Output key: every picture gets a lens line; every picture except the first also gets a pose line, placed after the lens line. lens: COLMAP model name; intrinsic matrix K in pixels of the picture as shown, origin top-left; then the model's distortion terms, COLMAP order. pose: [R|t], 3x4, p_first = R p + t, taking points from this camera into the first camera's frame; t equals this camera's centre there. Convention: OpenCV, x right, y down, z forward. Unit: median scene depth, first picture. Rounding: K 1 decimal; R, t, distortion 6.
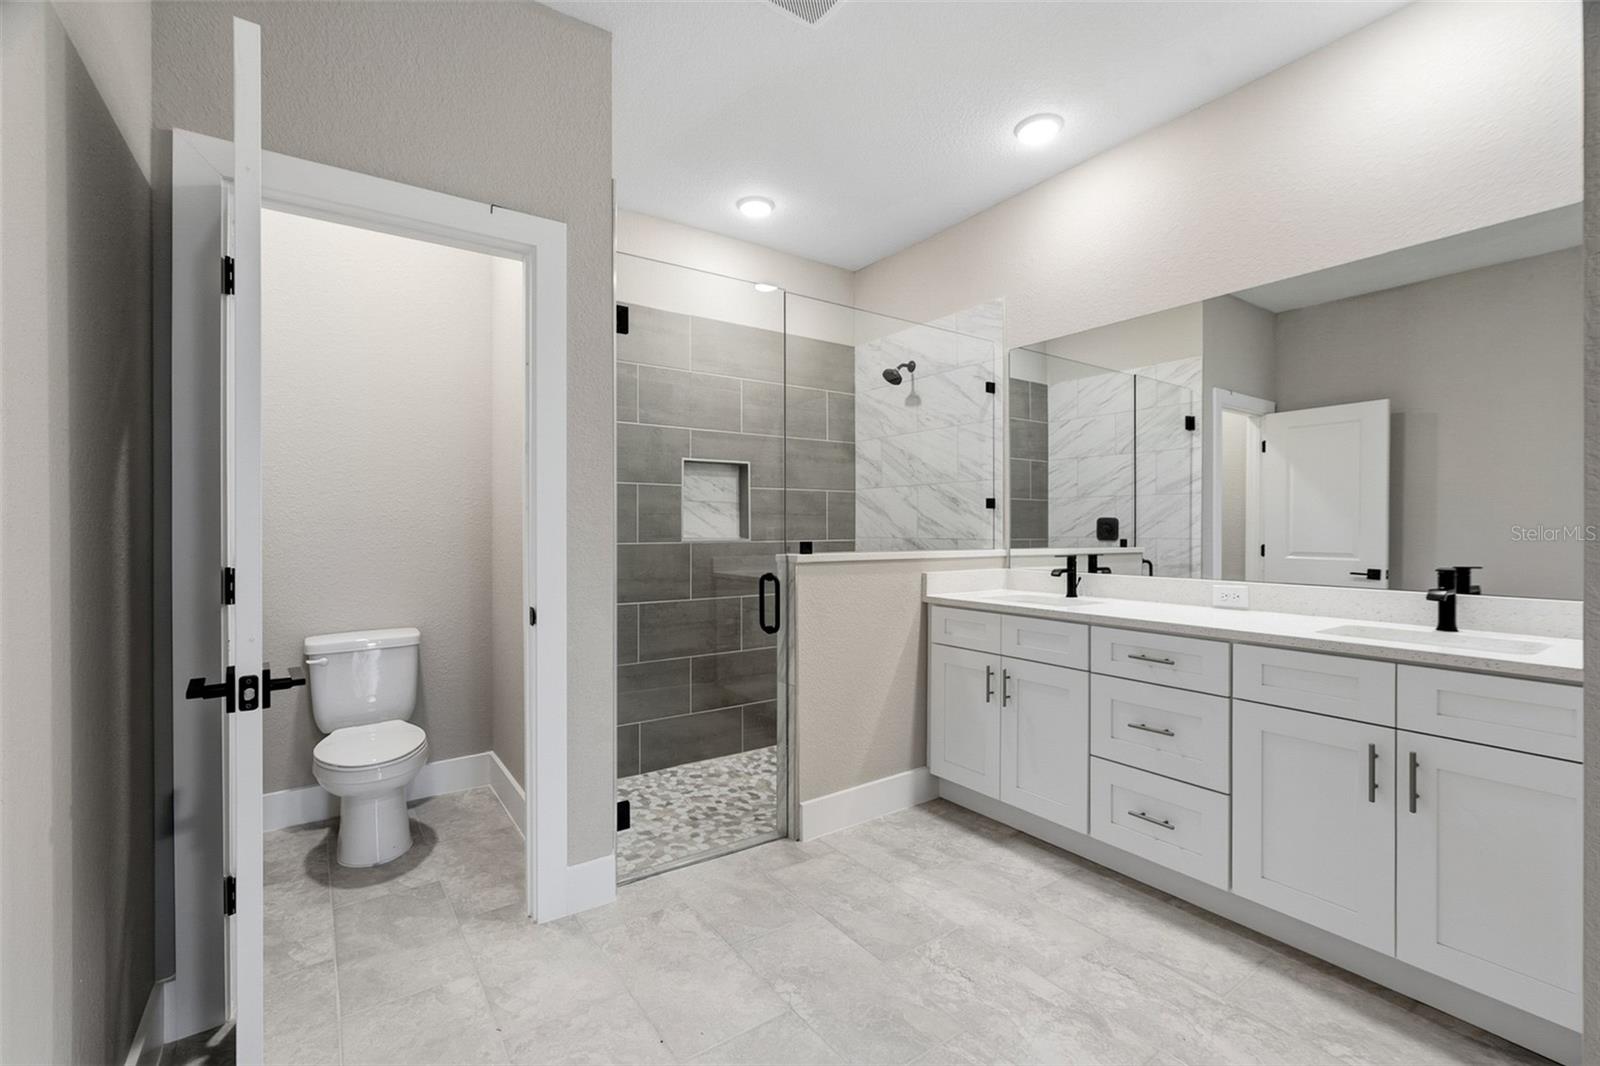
lens RADIAL K [[689.5, 0, 796.1], [0, 689.5, 523.0], [0, 0, 1]] dist [-0.007421, 0.002704]
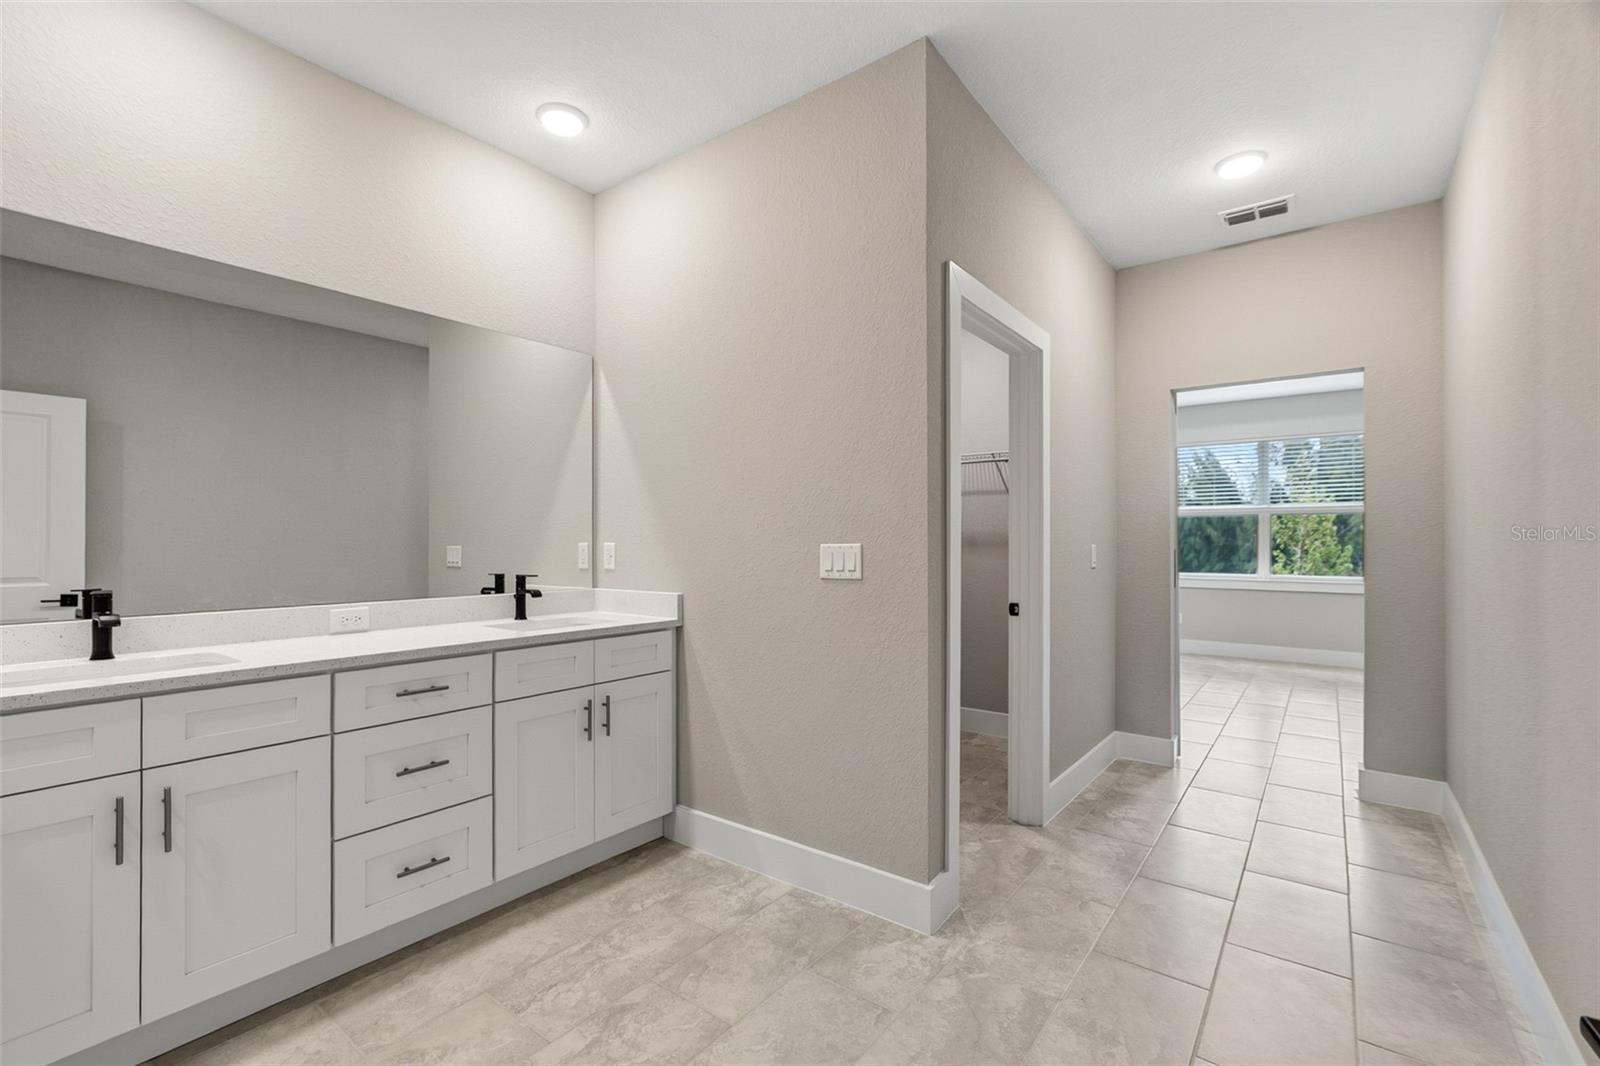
lens RADIAL K [[689.5, 0, 797.9], [0, 689.5, 547.3], [0, 0, 1]] dist [-0.007421, 0.002704]
pose [[-0.298511, 0.001348, 0.954405, -0.500376], [-0.000099, 0.999999, -0.001443, 0.010595], [-0.954406, -0.000526, -0.298511, 0.803033]]
